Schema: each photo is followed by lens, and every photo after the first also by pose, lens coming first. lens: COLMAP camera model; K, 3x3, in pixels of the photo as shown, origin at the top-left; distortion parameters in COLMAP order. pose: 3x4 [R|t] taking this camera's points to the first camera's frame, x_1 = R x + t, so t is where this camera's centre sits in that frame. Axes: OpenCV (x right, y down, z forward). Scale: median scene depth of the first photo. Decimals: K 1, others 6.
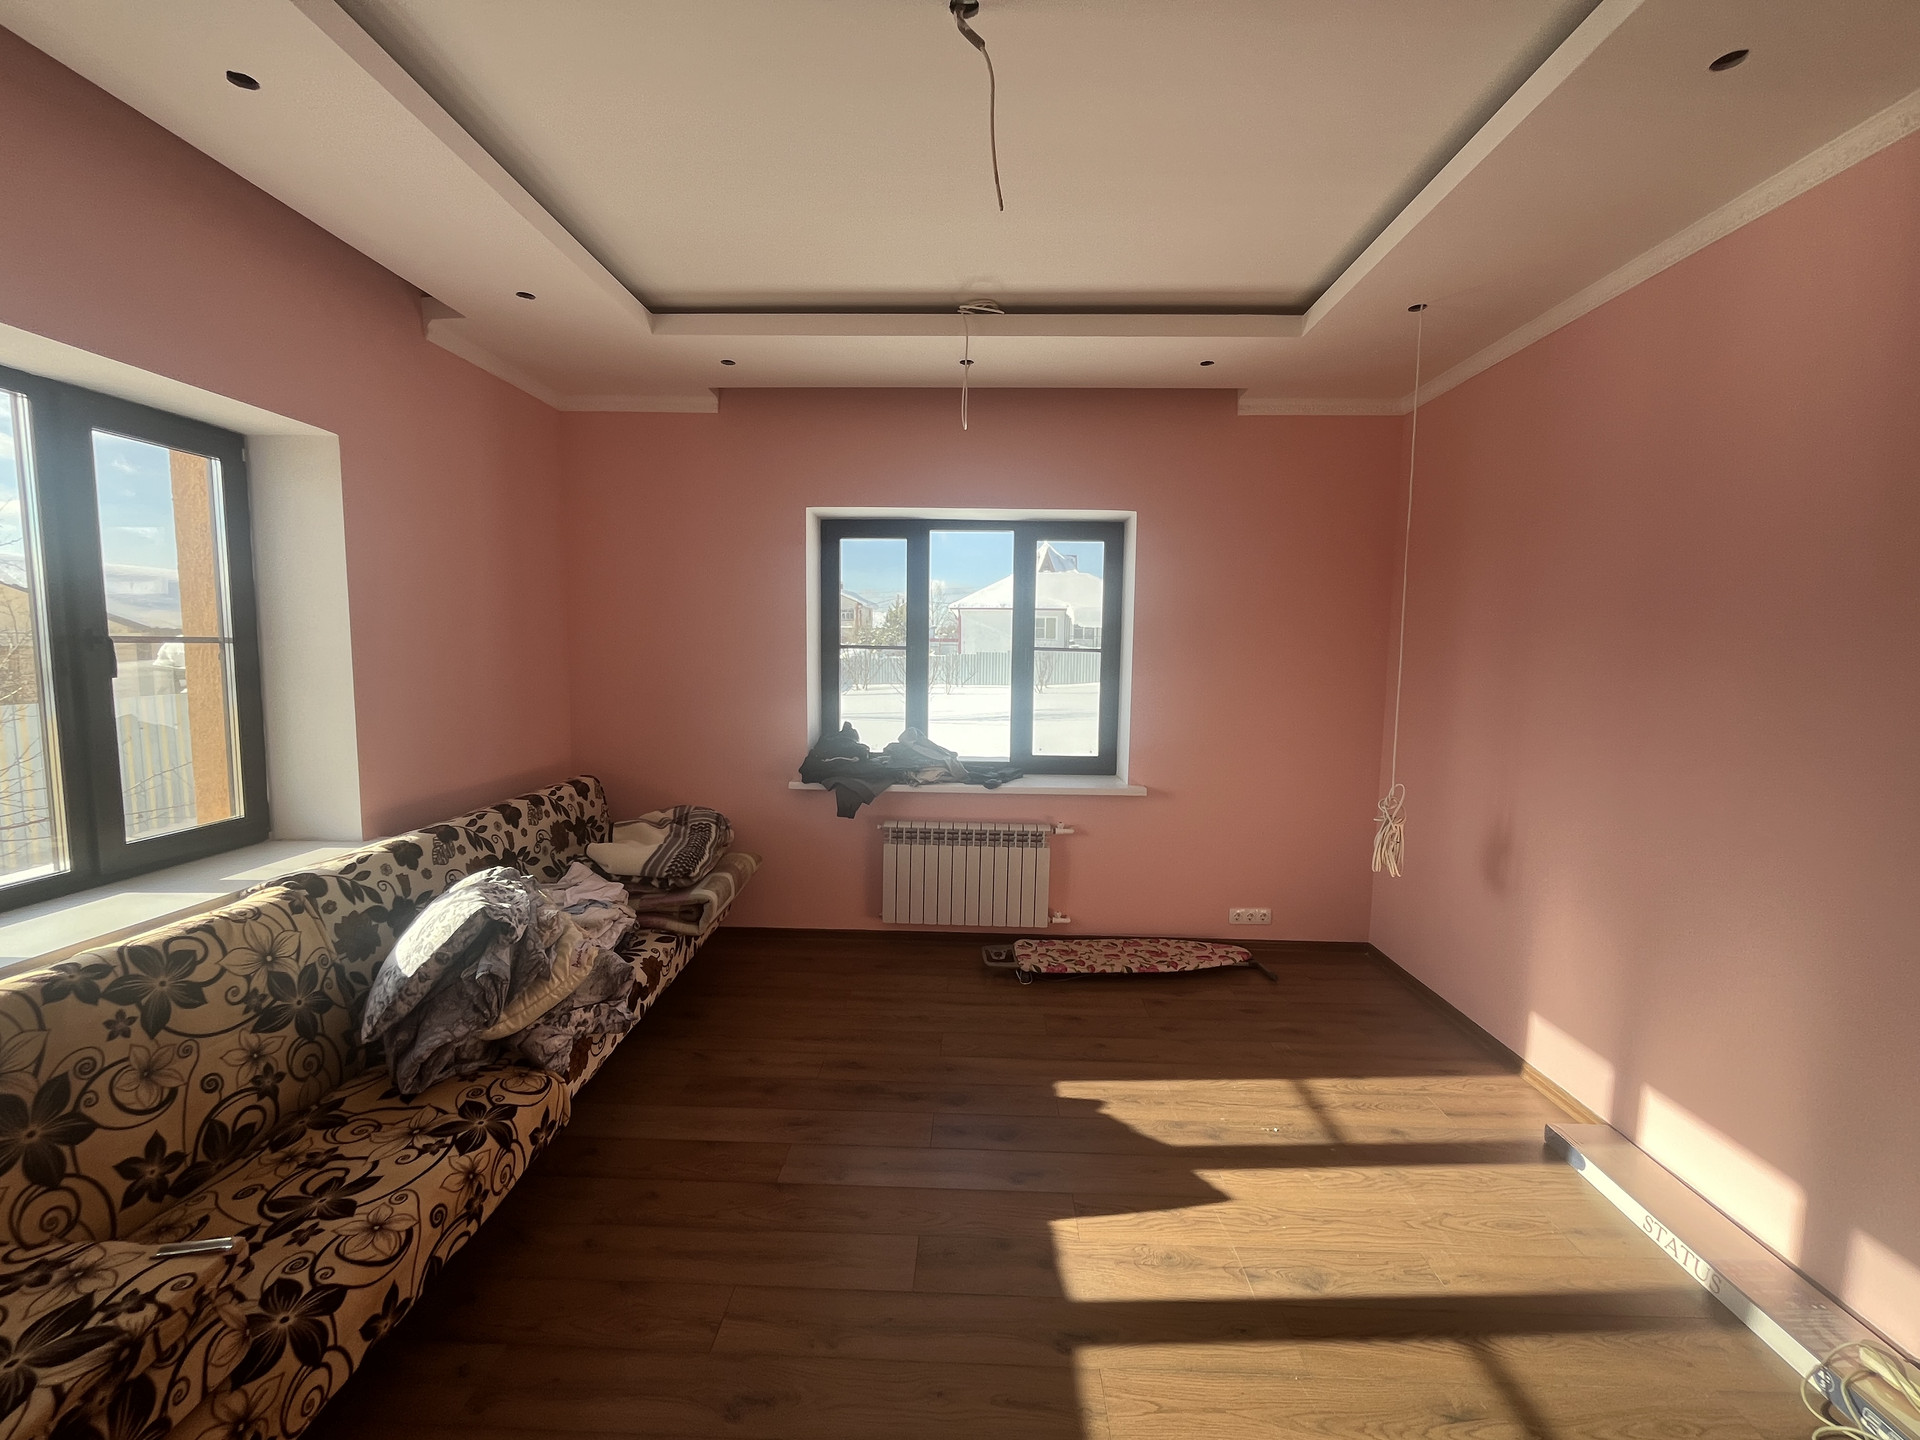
lens RADIAL K [[777.4, 0, 960.0], [0, 777.4, 720.0], [0, 0, 1]] dist [-0.001973, -0.000066]
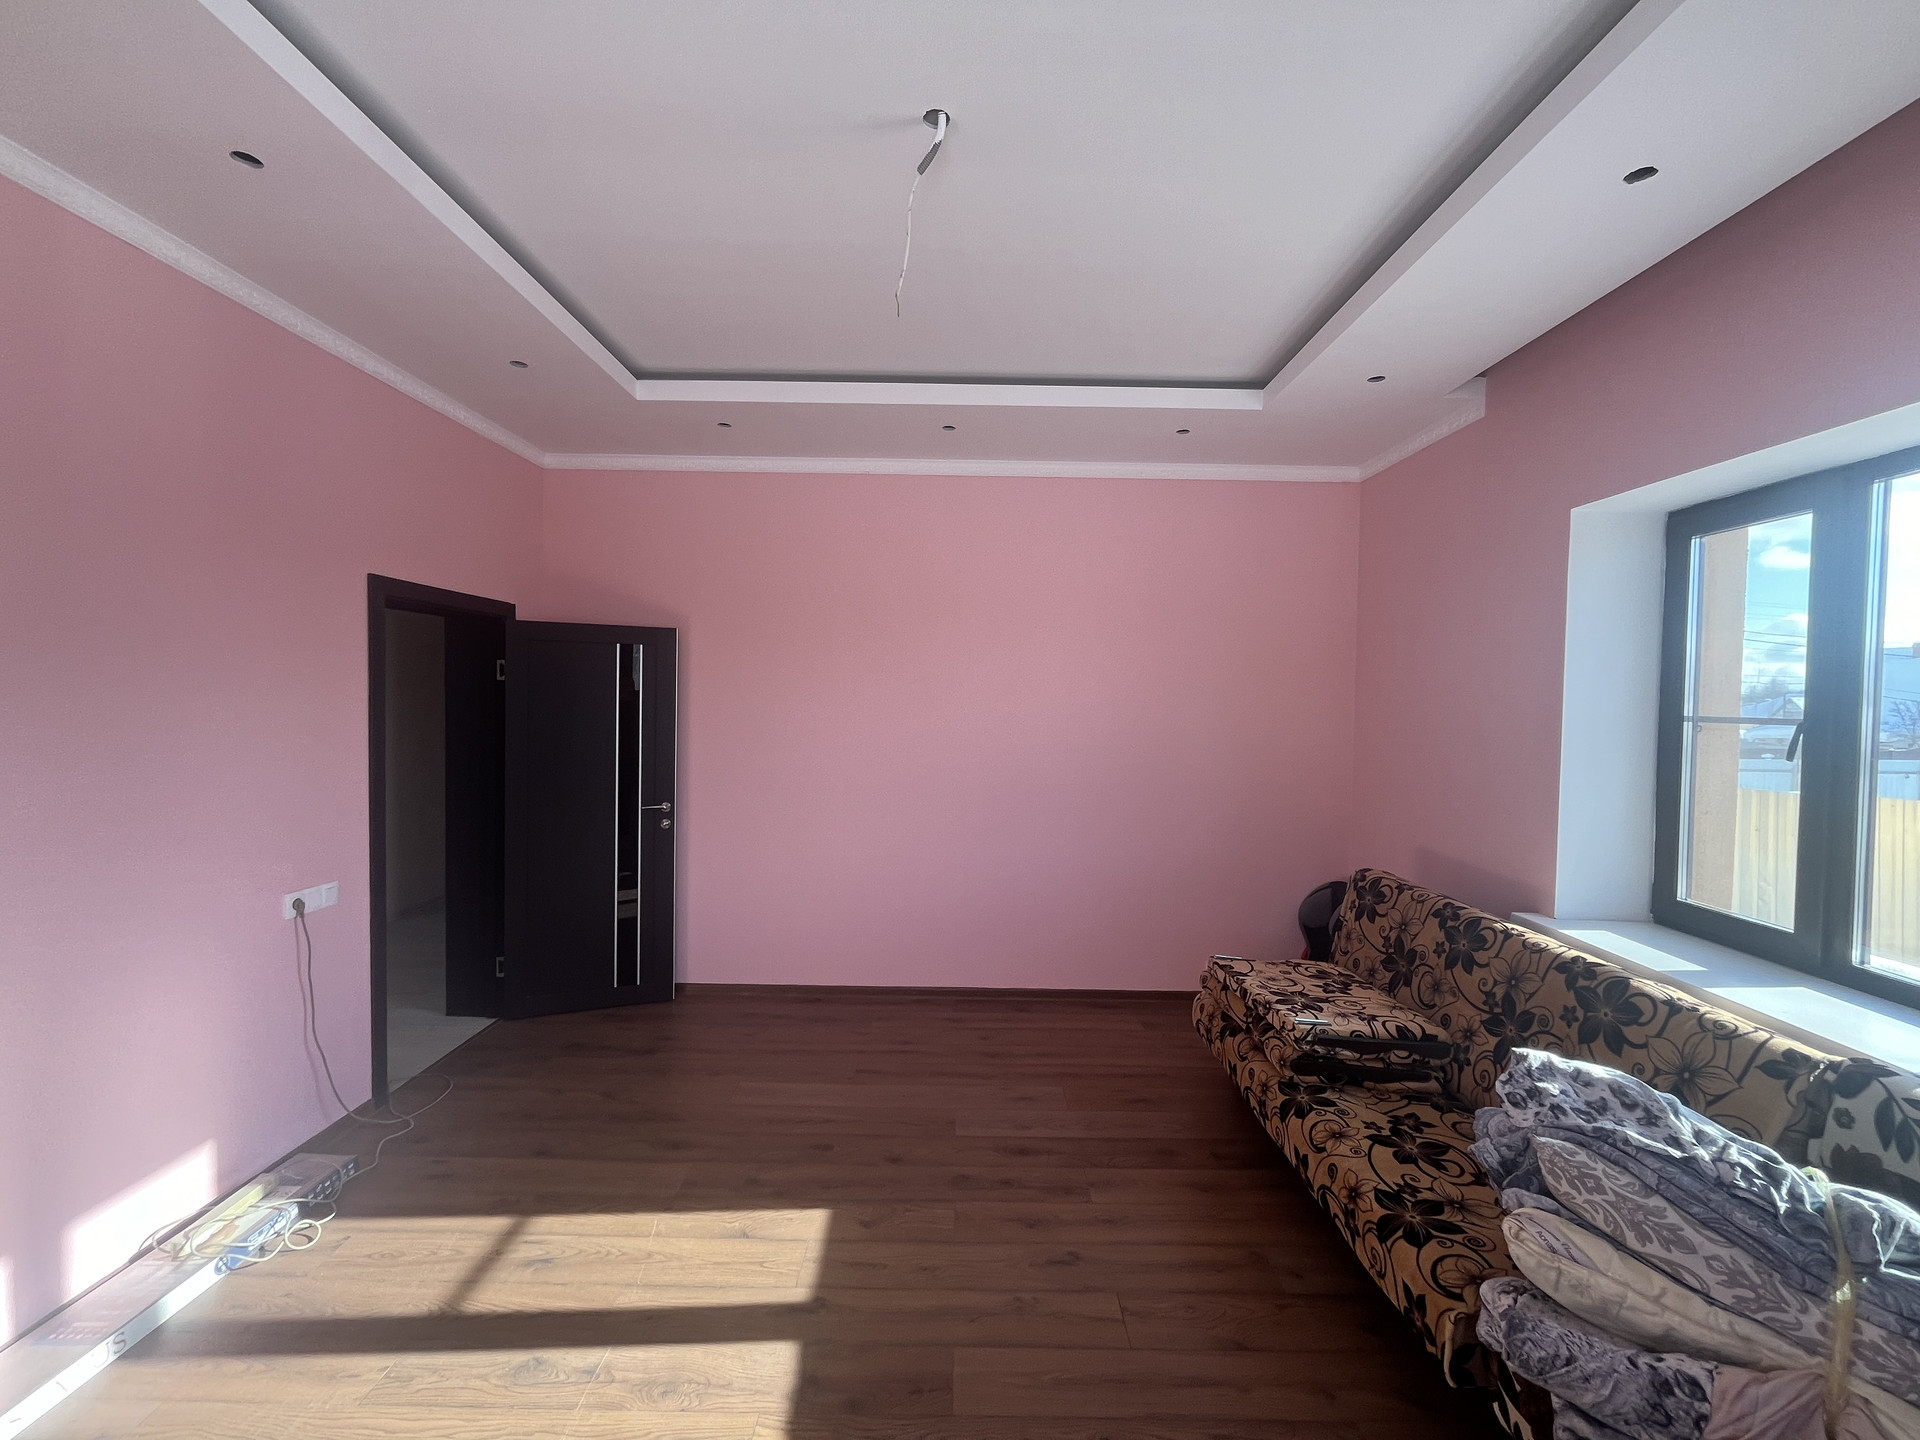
lens RADIAL K [[777.4, 0, 960.0], [0, 777.4, 720.0], [0, 0, 1]] dist [-0.001973, -0.000066]
pose [[-0.999243, -0.028832, -0.026129, -0.020918], [-0.031725, 0.992498, 0.118077, -0.208160], [0.022528, 0.118816, -0.992661, 2.131952]]
